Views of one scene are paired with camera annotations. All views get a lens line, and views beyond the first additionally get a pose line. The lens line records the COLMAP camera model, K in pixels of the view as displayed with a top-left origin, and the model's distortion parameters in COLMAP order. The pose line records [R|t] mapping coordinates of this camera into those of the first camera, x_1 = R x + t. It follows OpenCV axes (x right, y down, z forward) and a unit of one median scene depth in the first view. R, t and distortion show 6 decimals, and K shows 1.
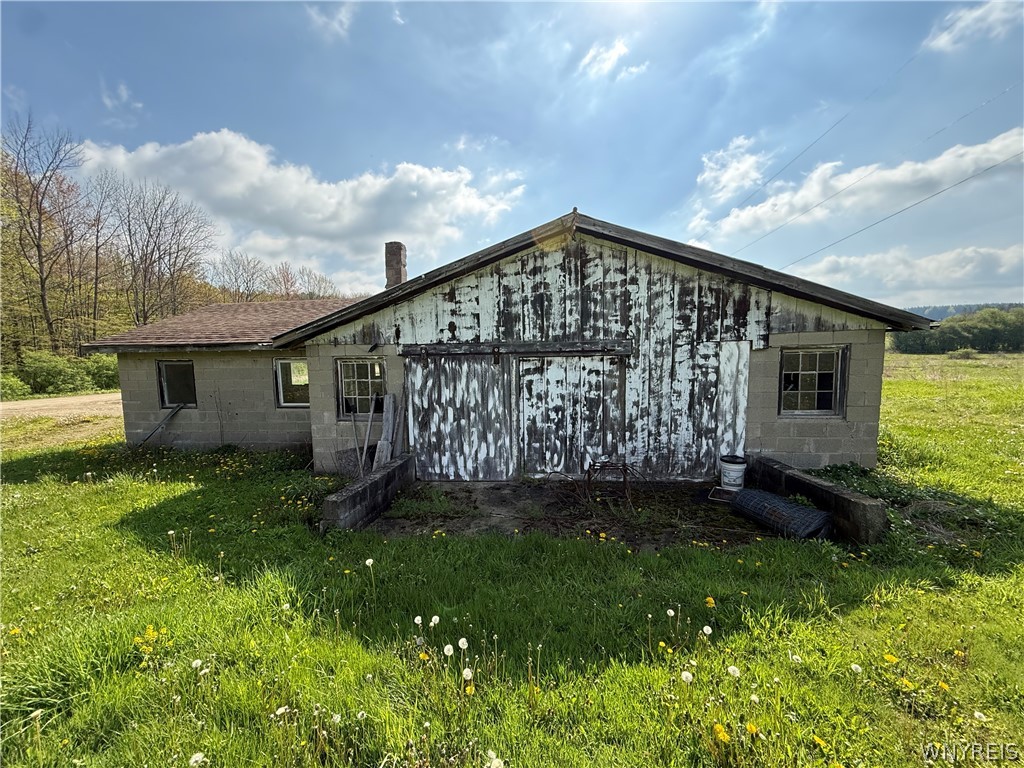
lens RADIAL K [[412.6, 0, 509.3], [0, 412.6, 385.1], [0, 0, 1]] dist [-0.000059, -0.000047]
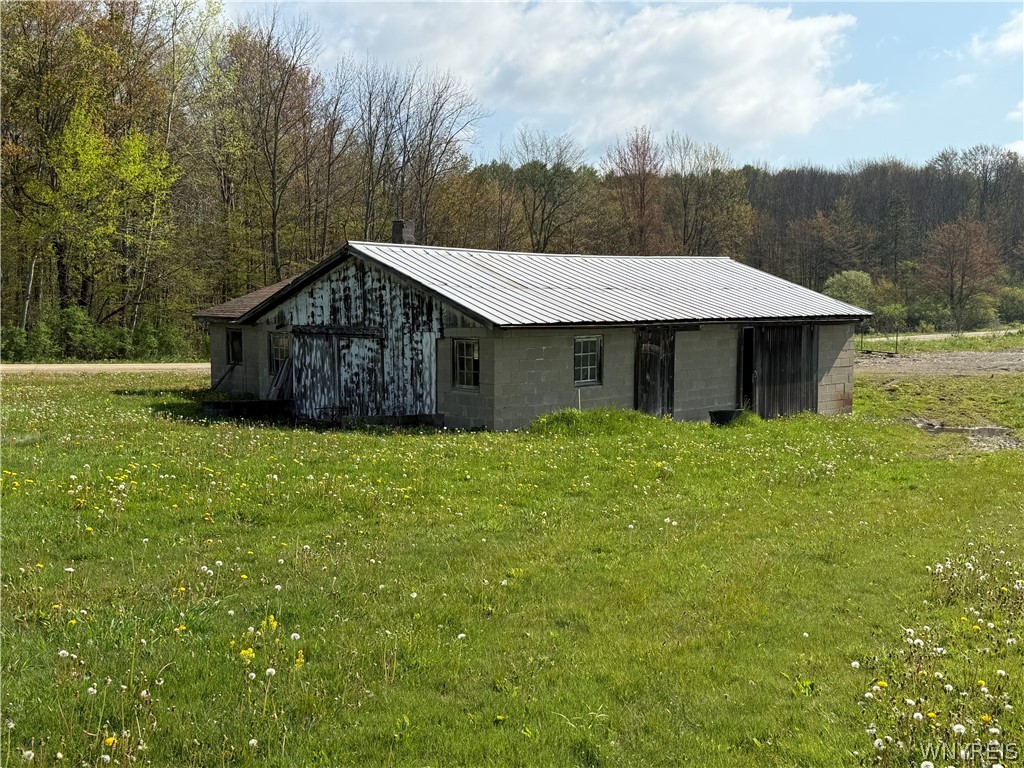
lens RADIAL K [[1083.7, 0, 512.0], [0, 1083.7, 384.0], [0, 0, 1]] dist [0.010688, 0.001818]
pose [[0.766351, 0.069827, -0.638616, 3.018768], [-0.073652, 0.997070, 0.020637, -0.026373], [0.638186, 0.031220, 0.769249, -1.584881]]
